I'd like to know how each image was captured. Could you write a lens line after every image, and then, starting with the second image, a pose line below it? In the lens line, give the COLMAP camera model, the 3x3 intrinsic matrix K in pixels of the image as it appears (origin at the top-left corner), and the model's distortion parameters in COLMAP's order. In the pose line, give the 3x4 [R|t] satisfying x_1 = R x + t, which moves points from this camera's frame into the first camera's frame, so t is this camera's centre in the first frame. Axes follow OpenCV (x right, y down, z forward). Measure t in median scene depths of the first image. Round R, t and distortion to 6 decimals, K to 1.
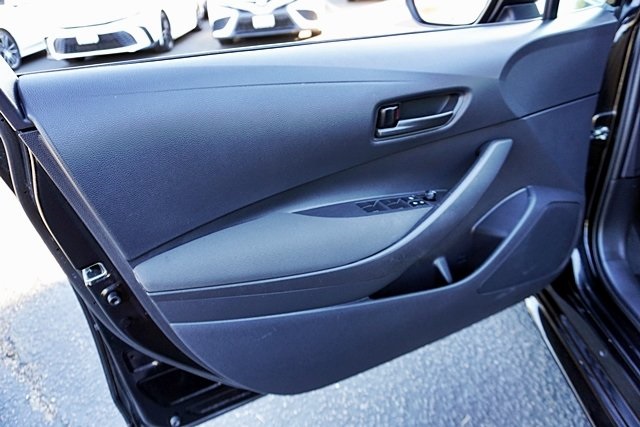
lens RADIAL K [[430.8, 0, 319.4], [0, 430.8, 215.1], [0, 0, 1]] dist [-0.040616, 0.028091]
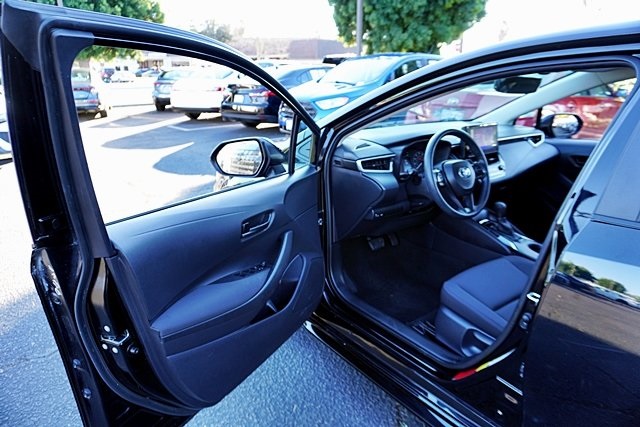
lens RADIAL K [[430.8, 0, 321.0], [0, 430.8, 214.7], [0, 0, 1]] dist [-0.040616, 0.028091]
pose [[0.783747, -0.108820, 0.611473, -0.623957], [0.251317, 0.955894, -0.152008, 0.088593], [-0.567961, 0.272809, 0.776528, -0.629160]]
